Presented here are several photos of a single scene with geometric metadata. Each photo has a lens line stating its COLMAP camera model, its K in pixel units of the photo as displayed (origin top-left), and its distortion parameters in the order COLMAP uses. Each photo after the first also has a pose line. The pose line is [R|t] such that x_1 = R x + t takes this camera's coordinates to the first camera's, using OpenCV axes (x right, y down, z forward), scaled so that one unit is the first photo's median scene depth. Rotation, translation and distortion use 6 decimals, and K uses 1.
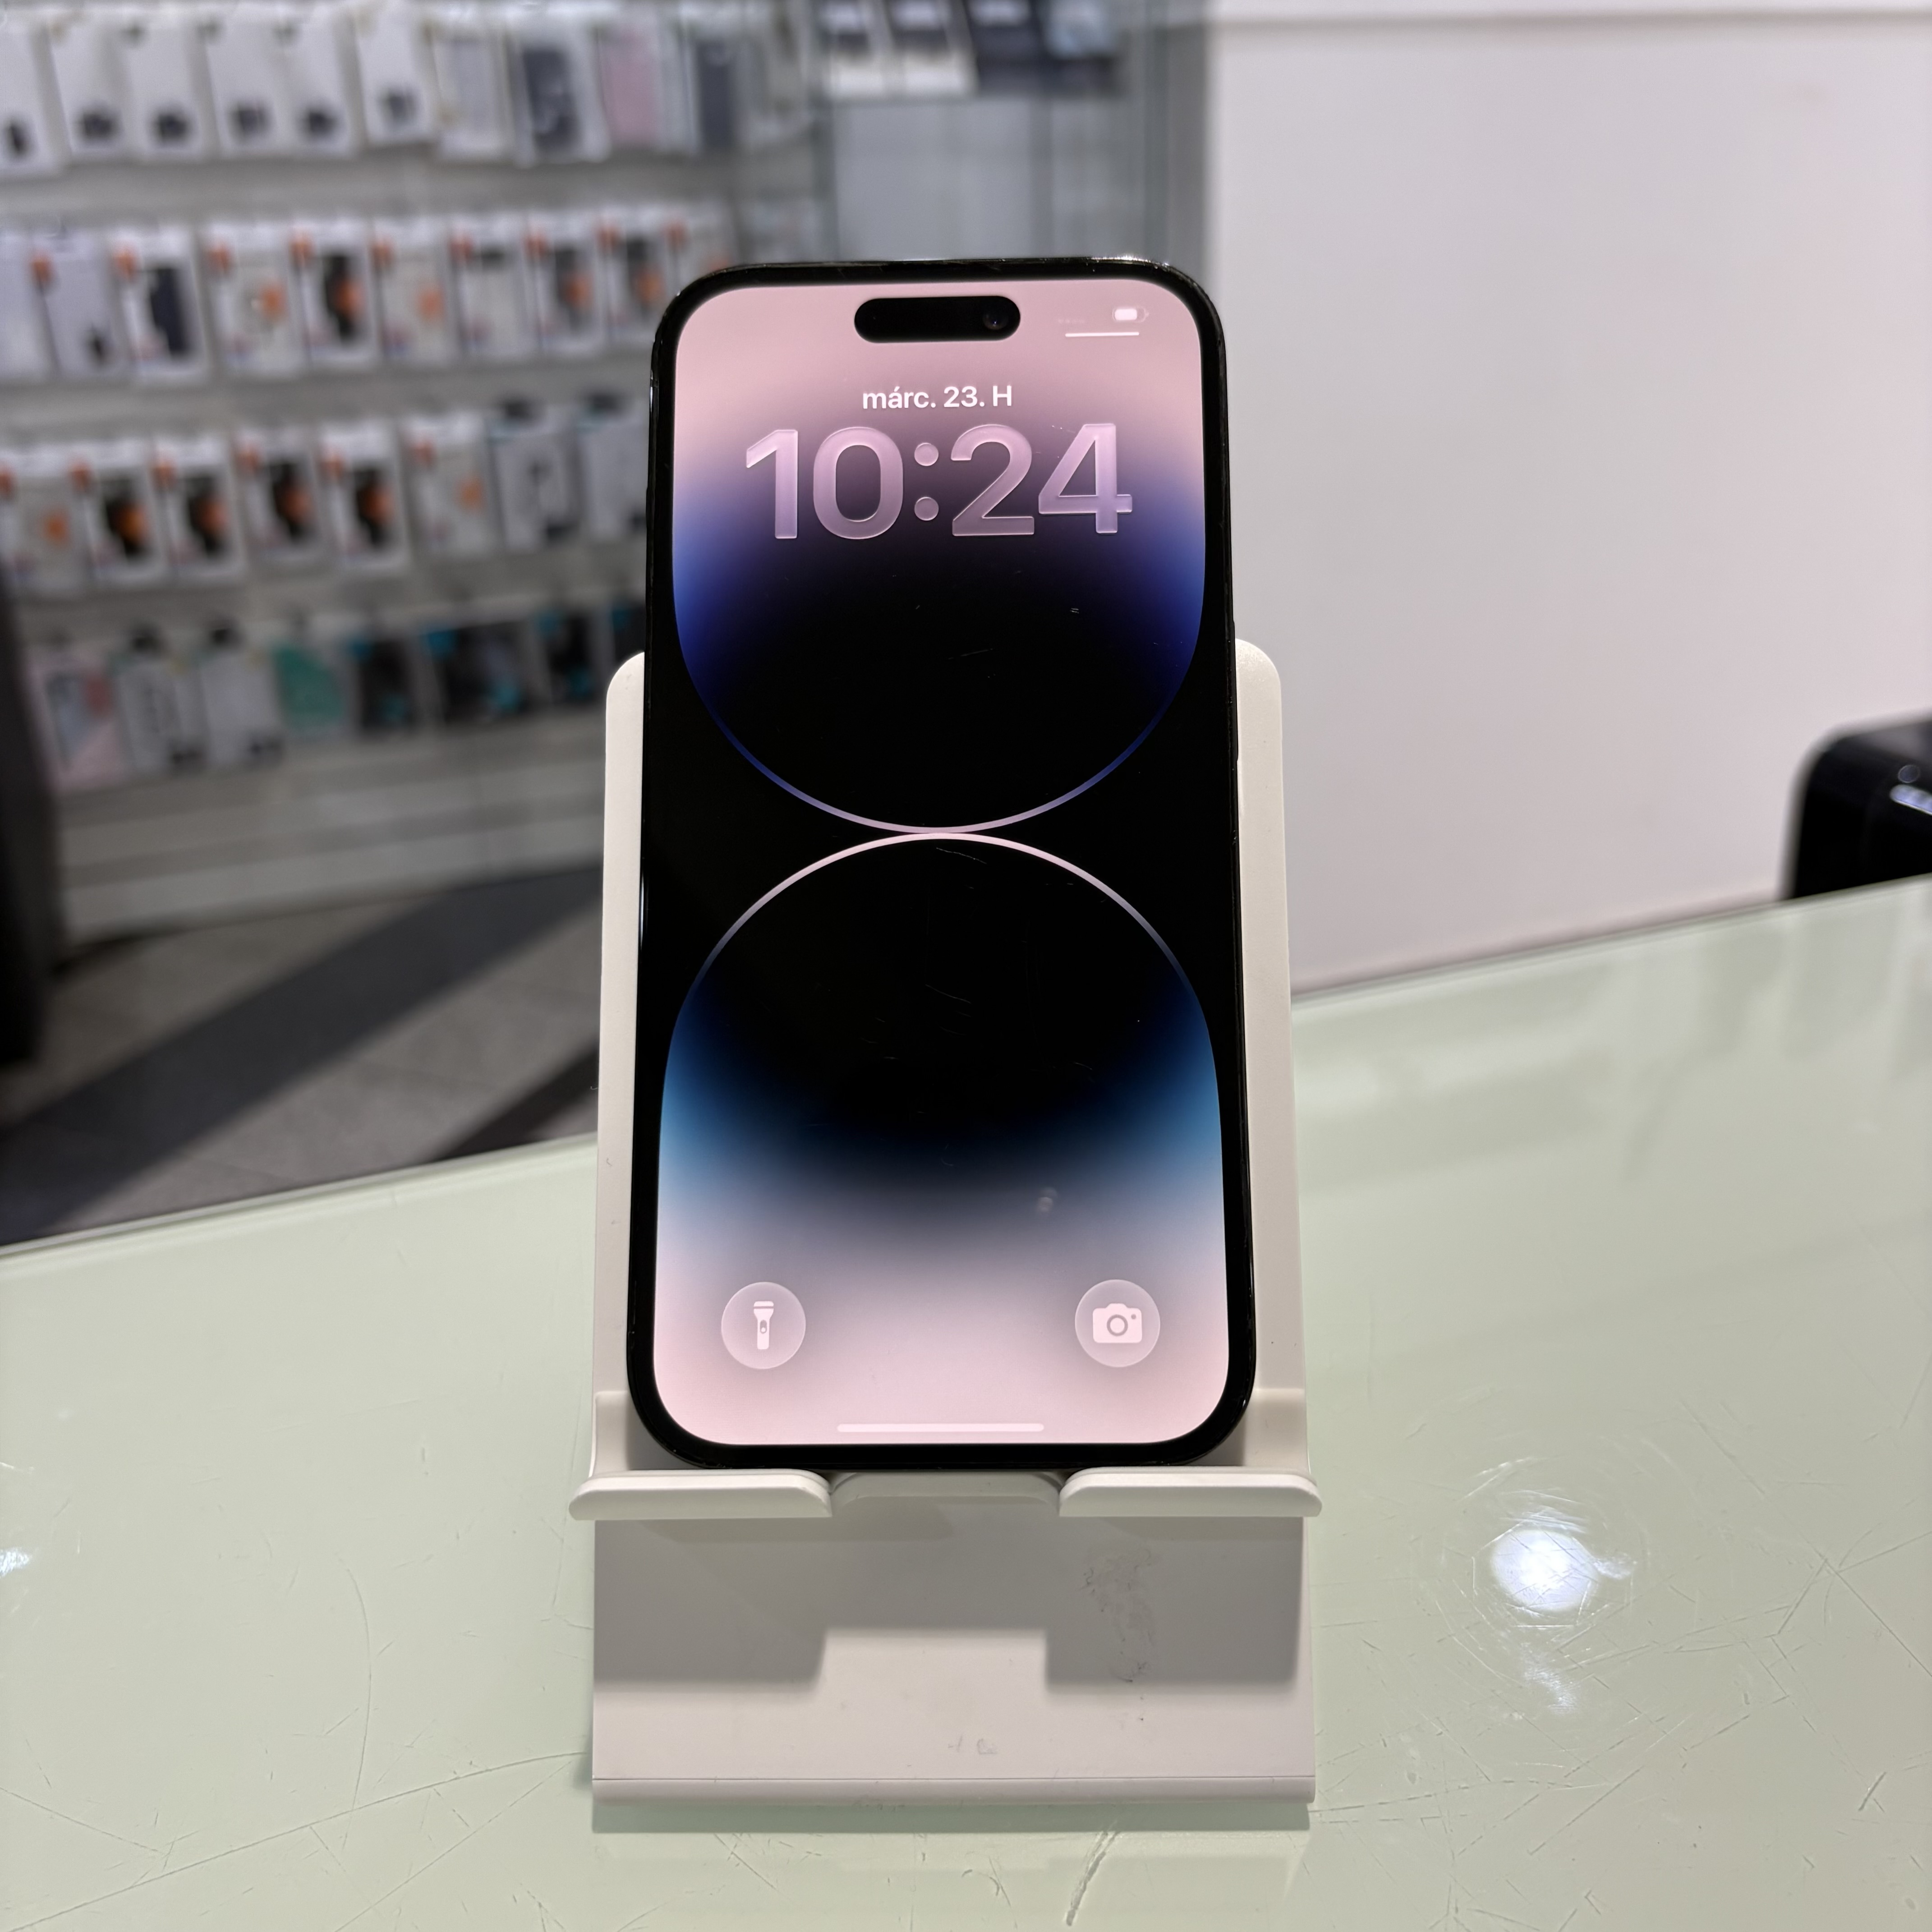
lens RADIAL K [[2072.2, 0, 959.4], [0, 2072.2, 957.6], [0, 0, 1]] dist [0.014142, 0.000000]
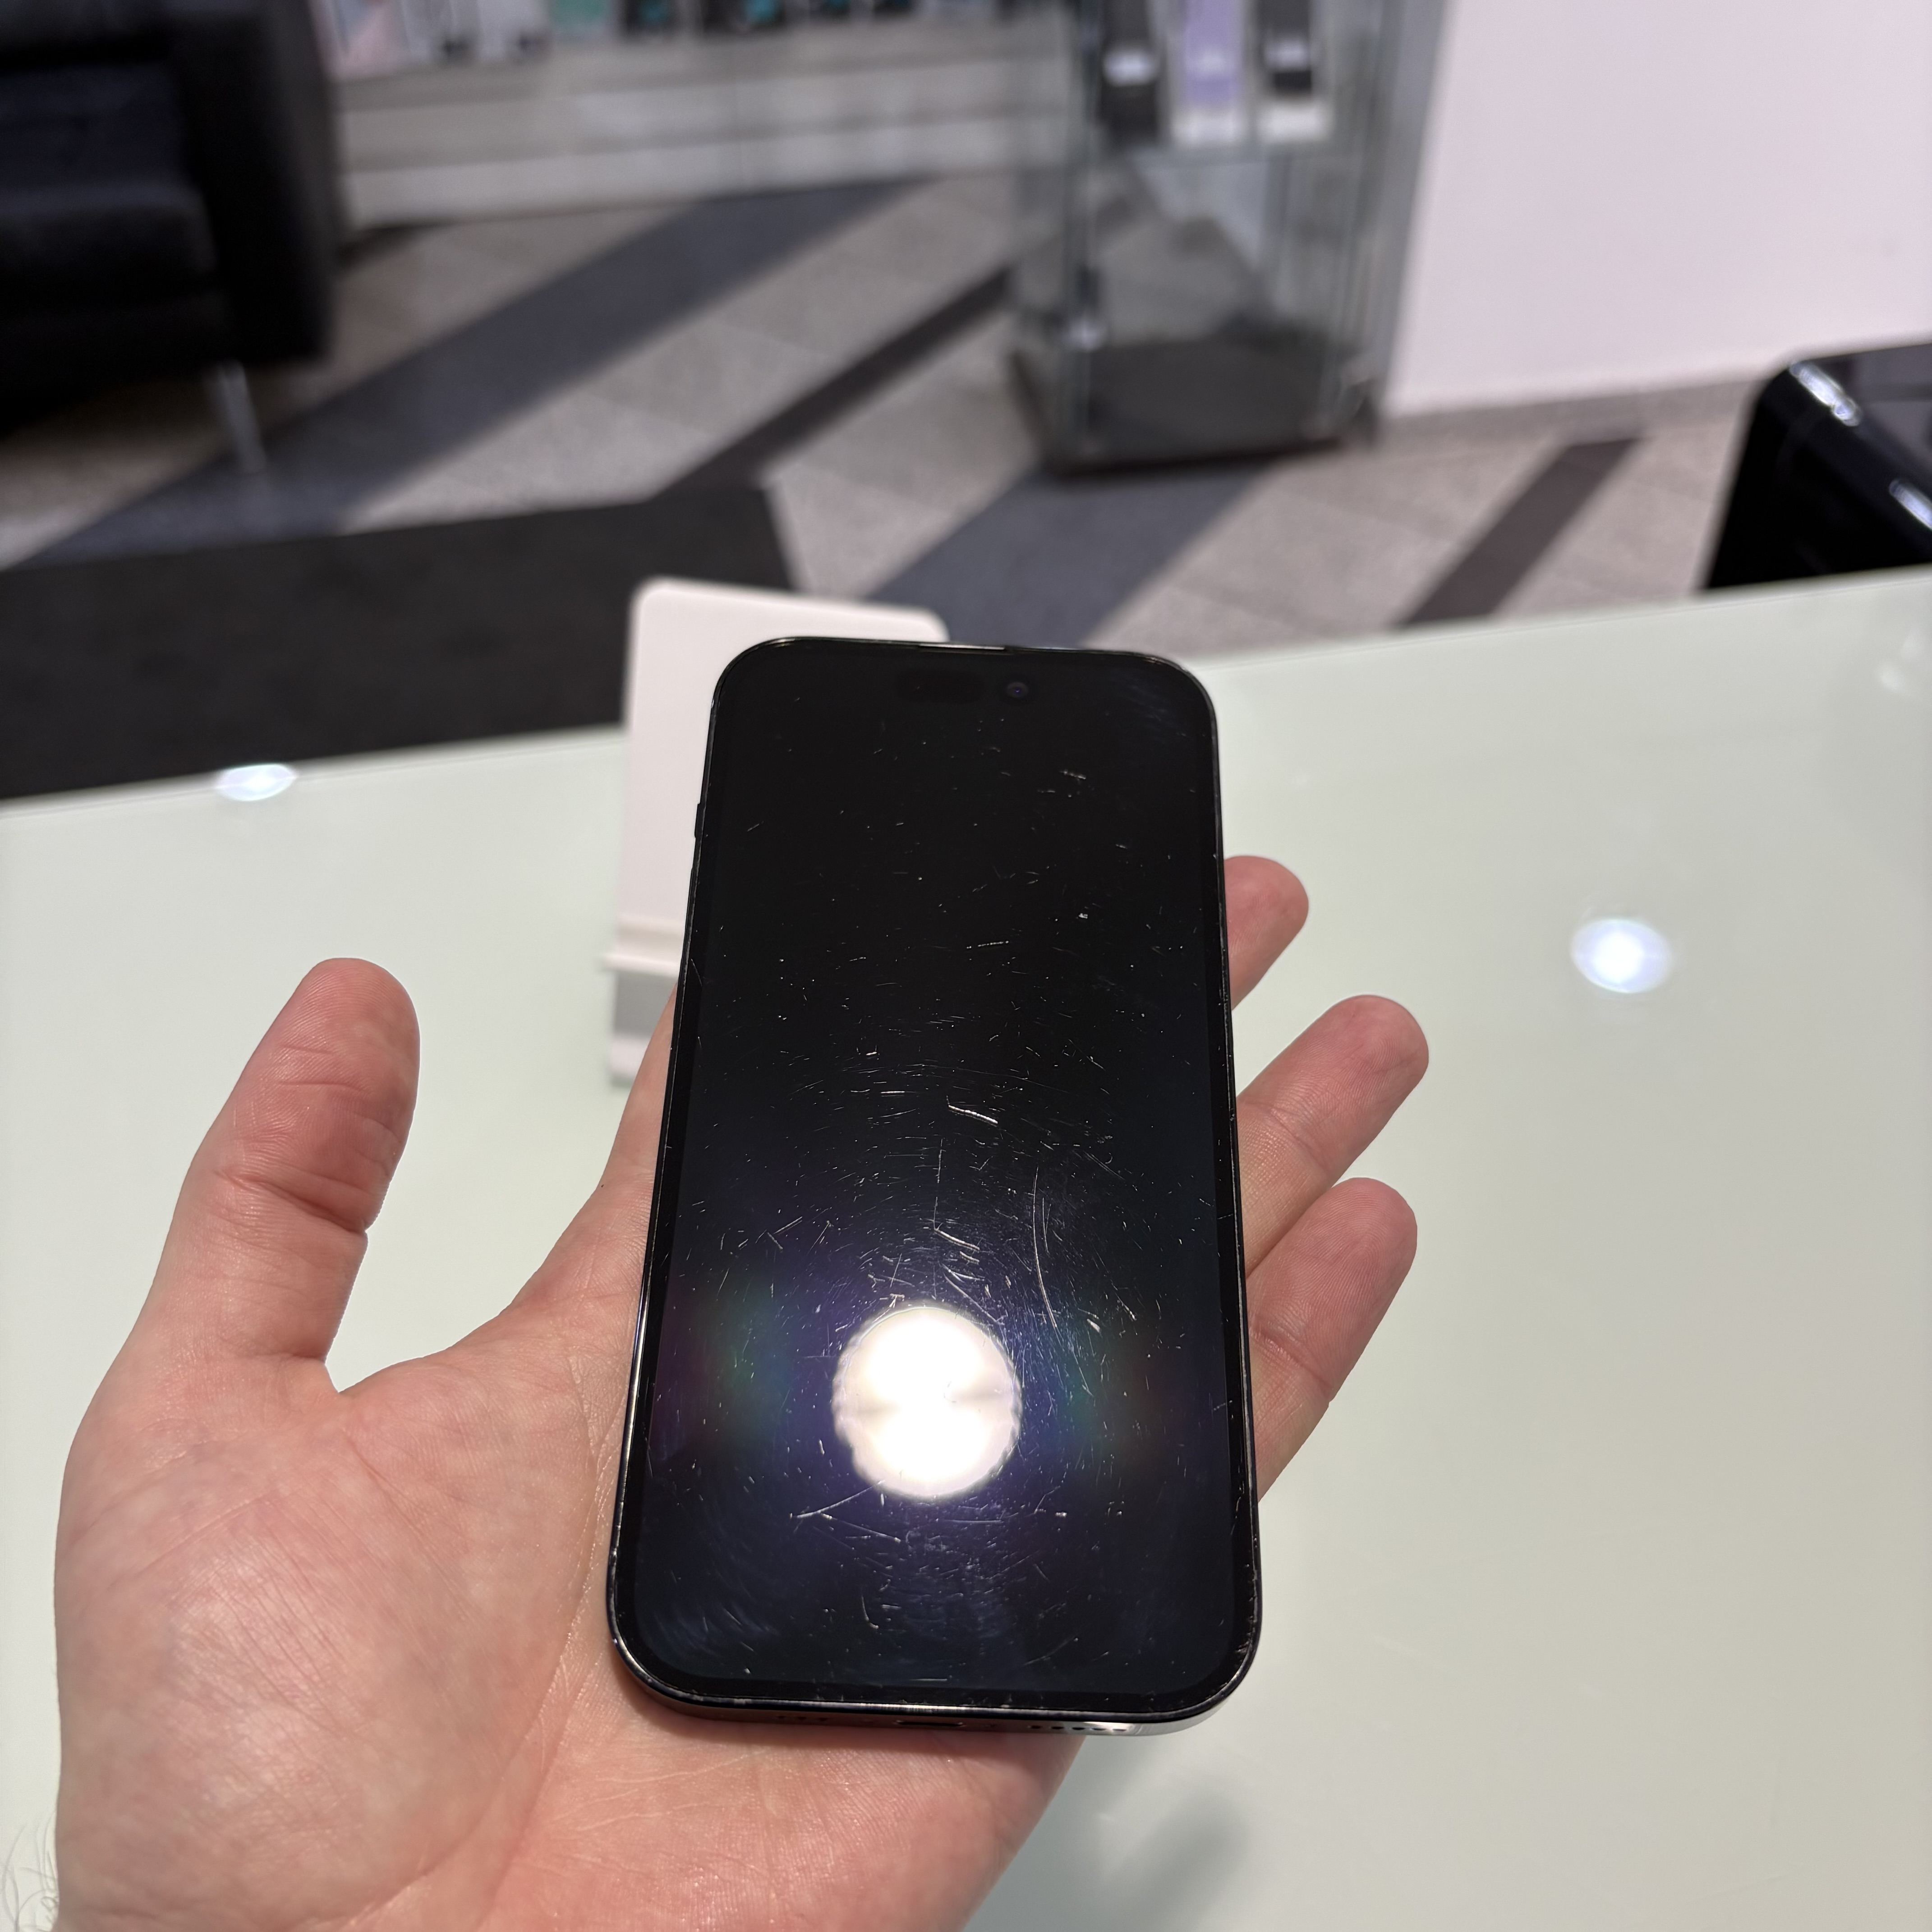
lens RADIAL K [[2072.2, 0, 954.8], [0, 2072.2, 977.8], [0, 0, 1]] dist [0.014142, 0.000000]
pose [[0.986734, 0.127865, -0.100031, 0.036707], [-0.085107, 0.932131, 0.351977, -0.053719], [0.138247, -0.338794, 0.930648, -0.090209]]
